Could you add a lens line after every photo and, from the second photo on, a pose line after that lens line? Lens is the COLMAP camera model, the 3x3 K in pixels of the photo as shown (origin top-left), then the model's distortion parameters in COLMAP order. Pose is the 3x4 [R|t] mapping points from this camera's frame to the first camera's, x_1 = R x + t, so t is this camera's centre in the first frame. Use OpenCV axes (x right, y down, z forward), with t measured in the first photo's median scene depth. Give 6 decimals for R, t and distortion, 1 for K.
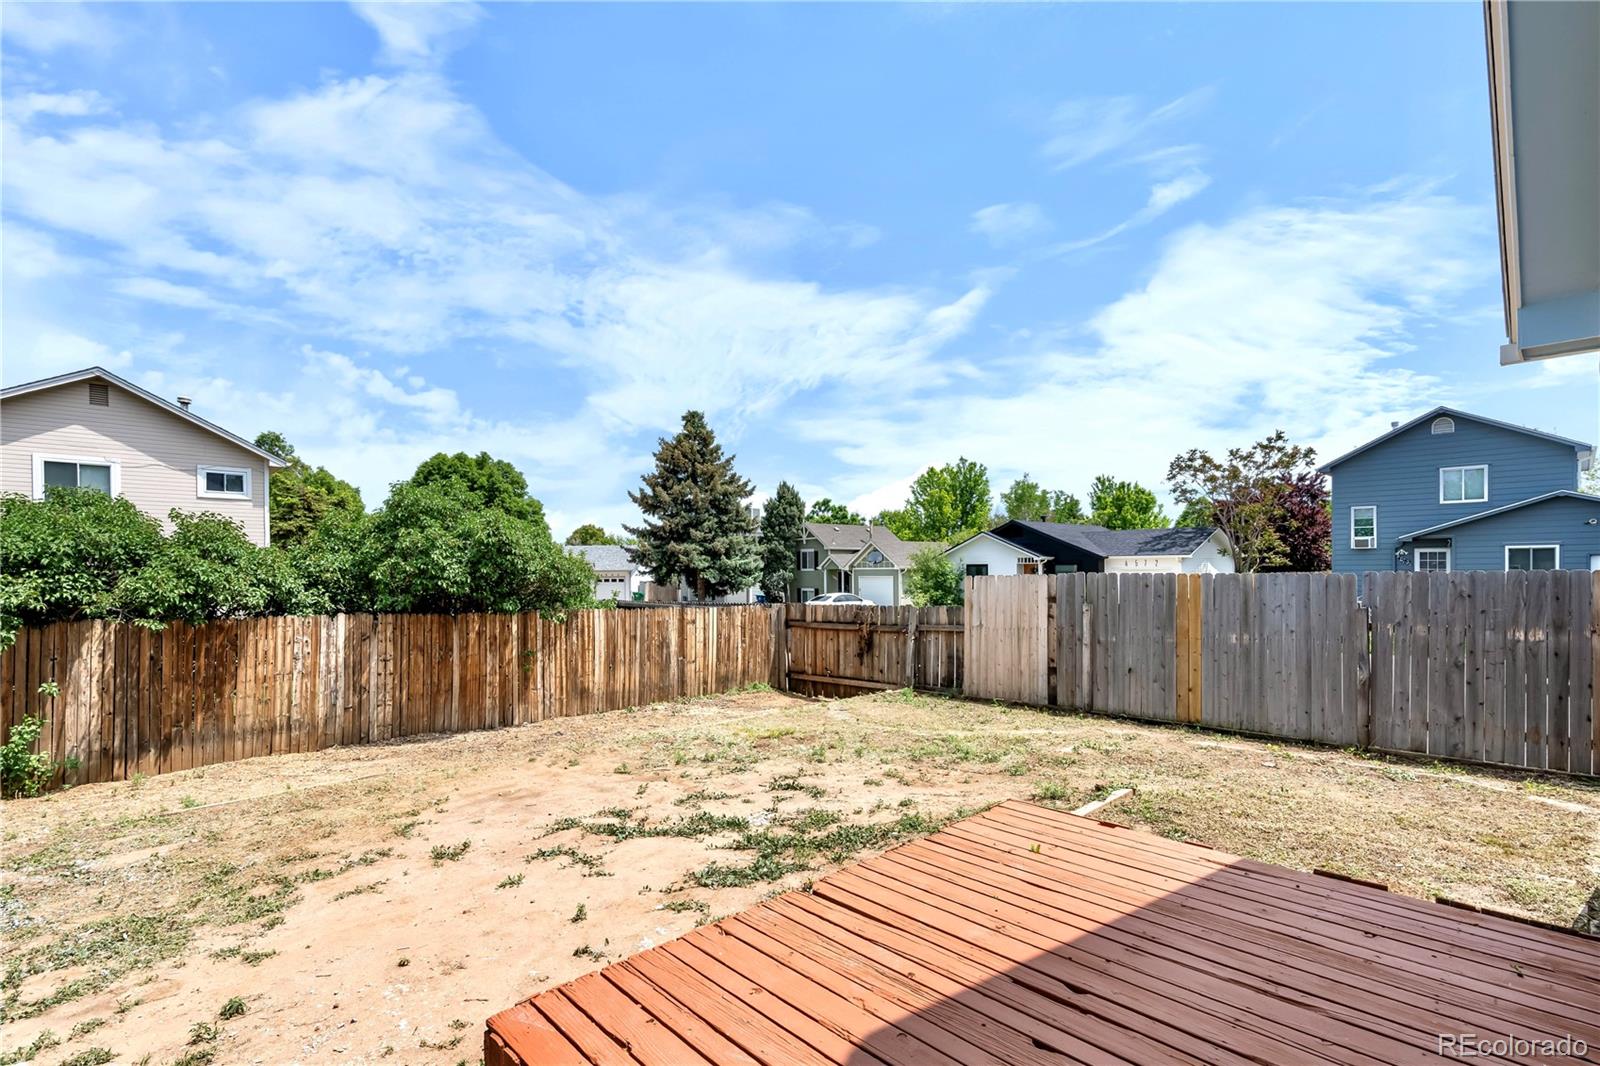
lens RADIAL K [[732.8, 0, 784.7], [0, 732.8, 573.4], [0, 0, 1]] dist [-0.004339, 0.000730]
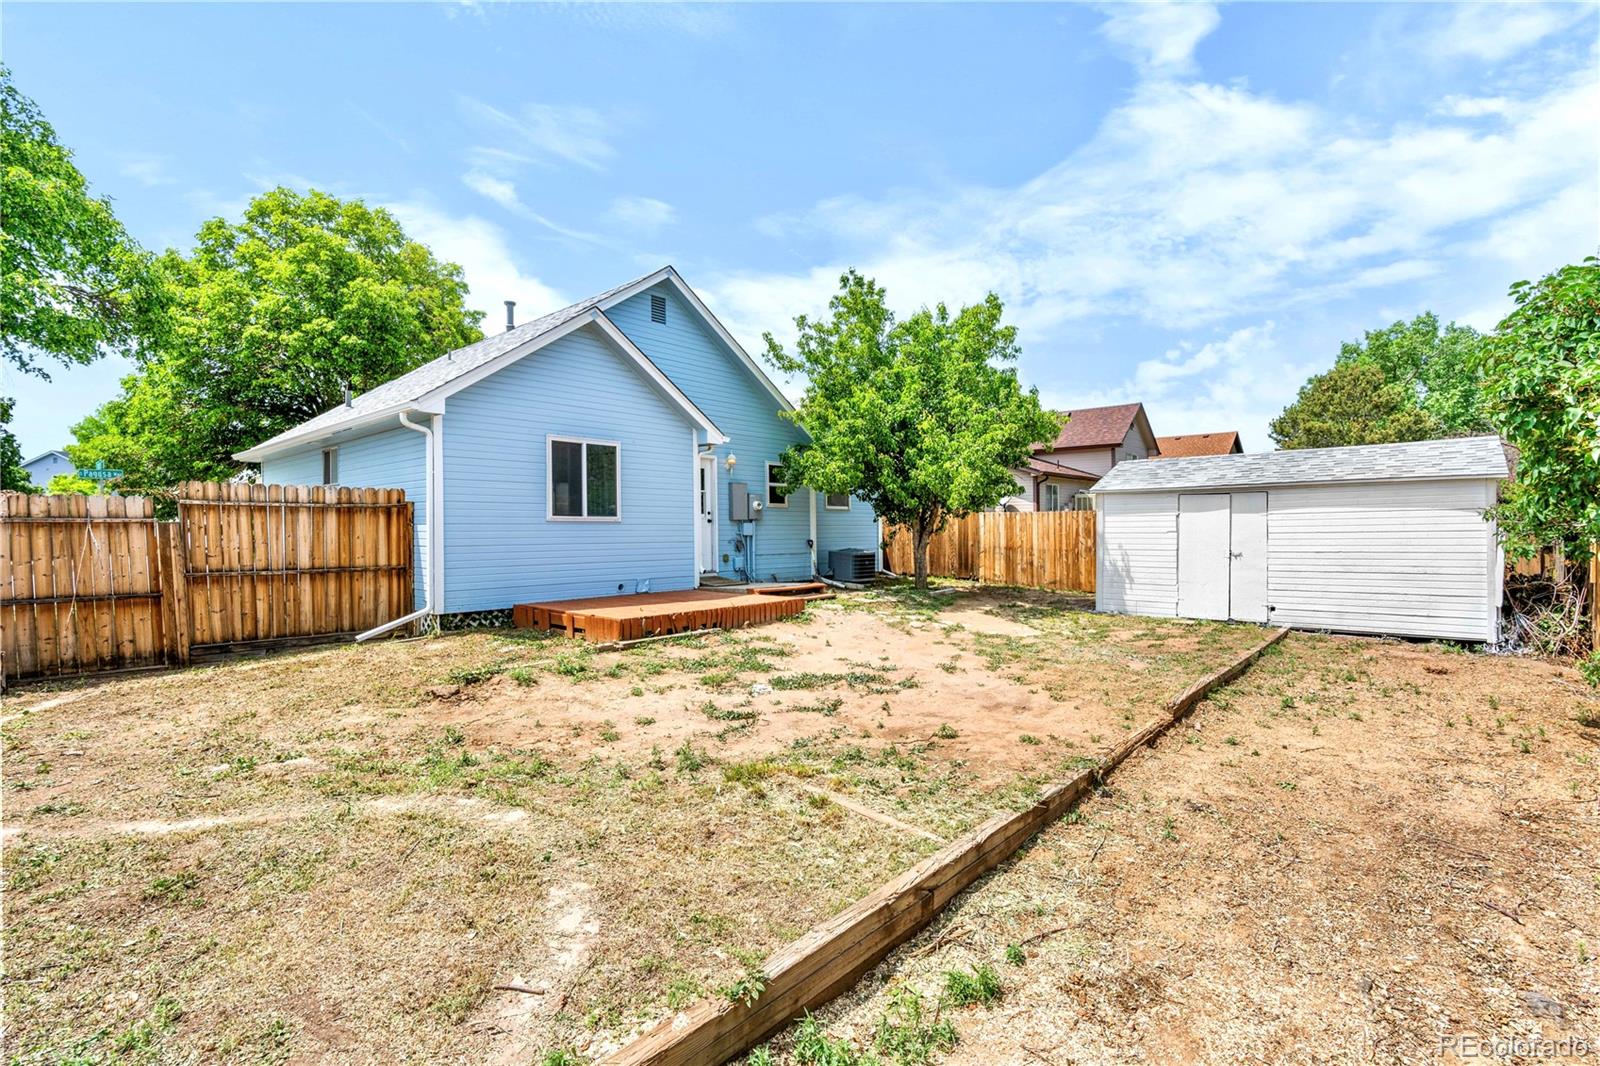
lens RADIAL K [[732.8, 0, 793.5], [0, 732.8, 533.6], [0, 0, 1]] dist [-0.004339, 0.000730]
pose [[-0.997978, 0.010446, -0.062689, -0.009987], [0.009816, 0.999898, 0.010347, 0.051944], [0.062791, 0.009711, -0.997979, 2.189898]]
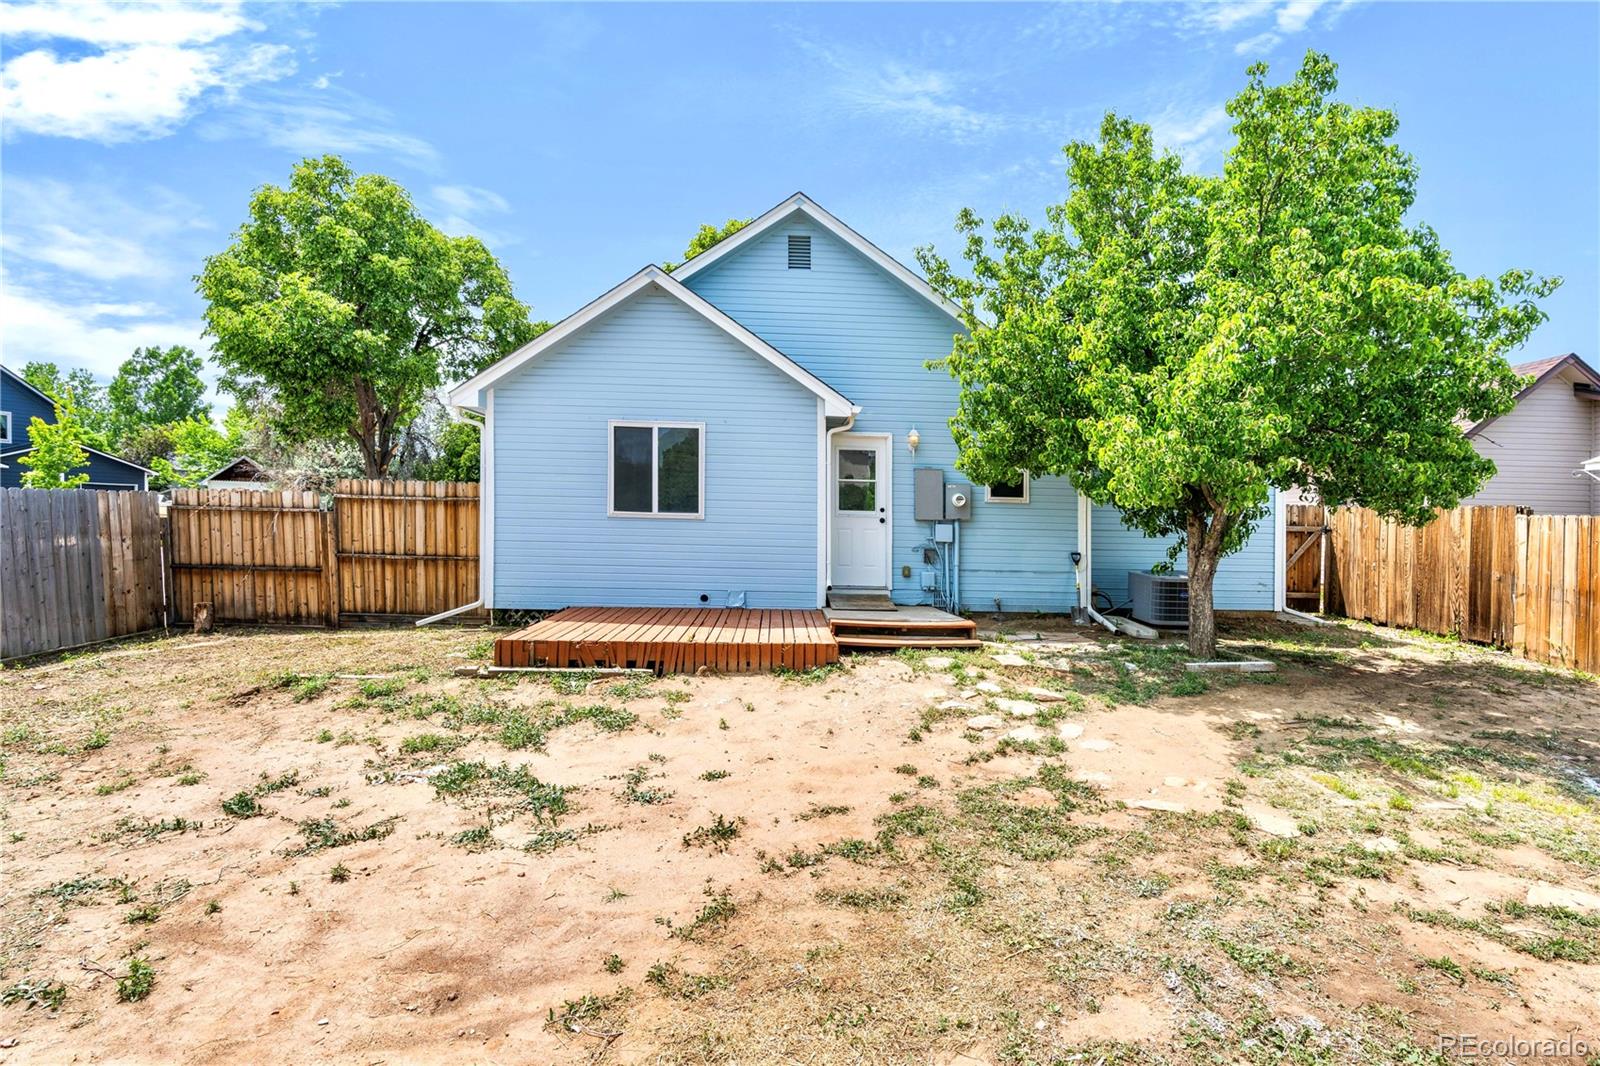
lens RADIAL K [[732.8, 0, 800.4], [0, 732.8, 527.0], [0, 0, 1]] dist [-0.004339, 0.000730]
pose [[-0.746714, -0.020306, 0.664835, -0.887904], [-0.015160, 0.999794, 0.013509, 0.028695], [-0.664973, 0.000009, -0.746868, 1.295909]]
